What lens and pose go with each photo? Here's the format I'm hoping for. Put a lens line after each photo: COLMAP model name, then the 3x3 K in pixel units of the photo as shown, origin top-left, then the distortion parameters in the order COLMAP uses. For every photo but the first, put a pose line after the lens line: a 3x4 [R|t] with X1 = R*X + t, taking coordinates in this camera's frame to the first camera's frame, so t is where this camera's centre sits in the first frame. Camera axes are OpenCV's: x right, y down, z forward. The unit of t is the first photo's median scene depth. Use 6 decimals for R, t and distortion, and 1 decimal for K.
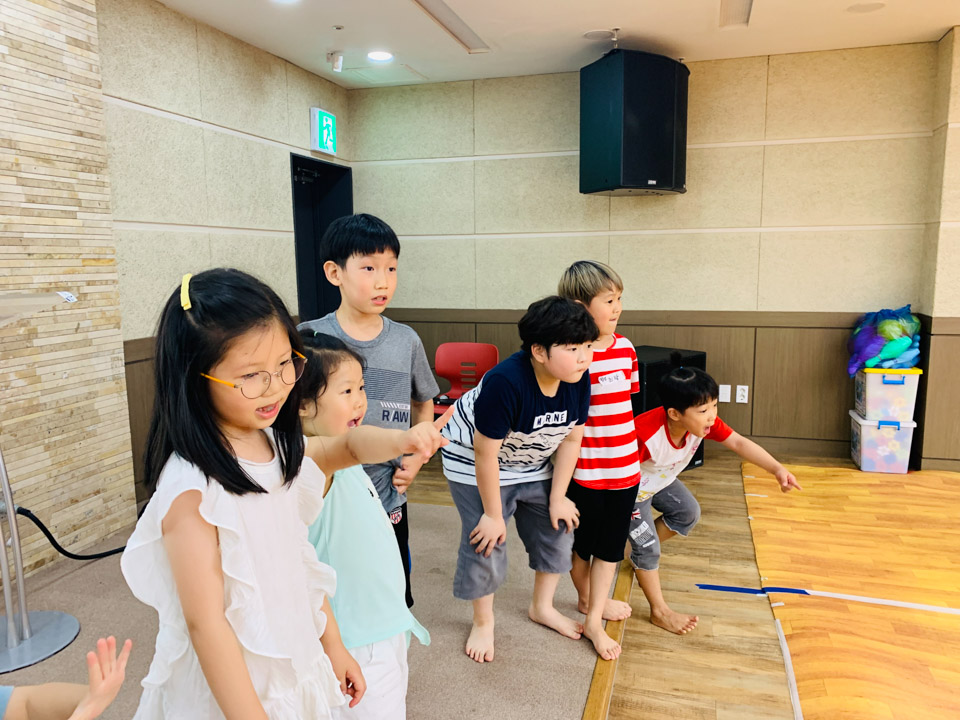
lens RADIAL K [[732.3, 0, 477.0], [0, 732.3, 372.7], [0, 0, 1]] dist [0.012371, -0.009567]
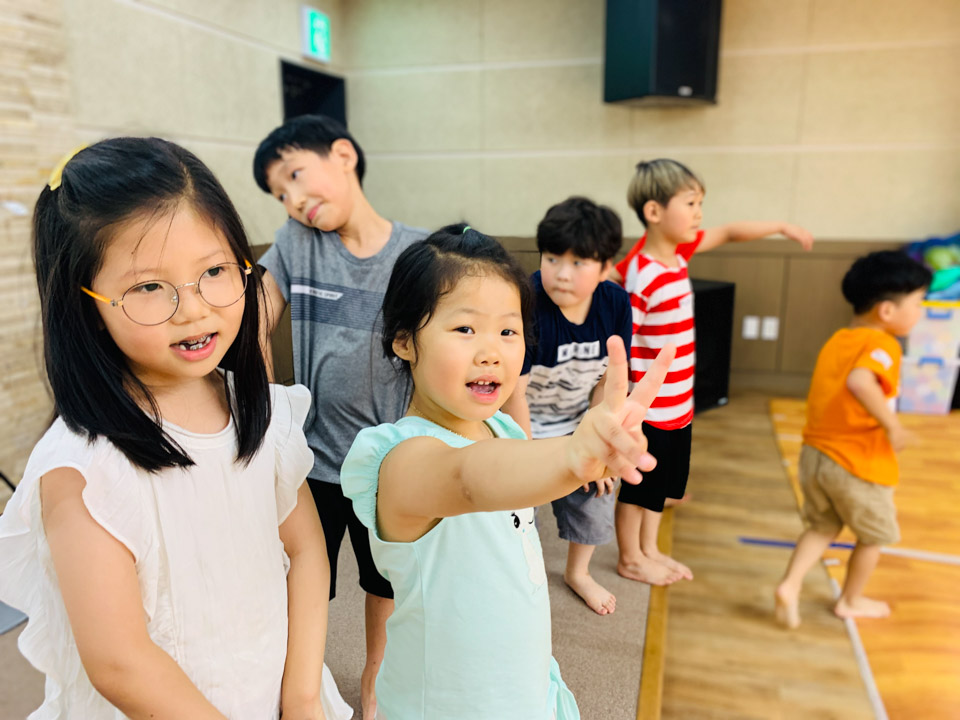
lens RADIAL K [[741.2, 0, 480.0], [0, 741.2, 360.0], [0, 0, 1]] dist [0.002275, -0.002811]
pose [[0.999936, 0.002052, 0.011110, -0.027479], [-0.002812, 0.997624, 0.068840, 0.007688], [-0.010942, -0.068867, 0.997566, 0.103786]]
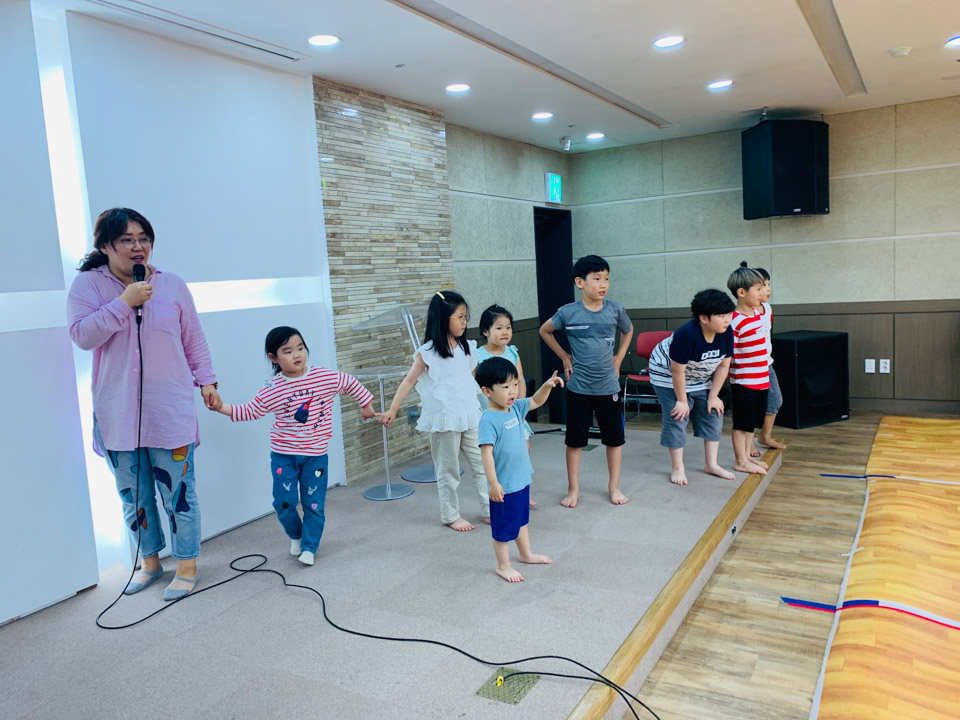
lens RADIAL K [[732.3, 0, 477.0], [0, 732.3, 372.7], [0, 0, 1]] dist [0.012371, -0.009567]
pose [[0.967897, -0.019006, -0.250626, -0.007080], [0.013447, 0.999625, -0.023874, 0.096897], [0.250986, 0.019737, 0.967789, -0.653646]]
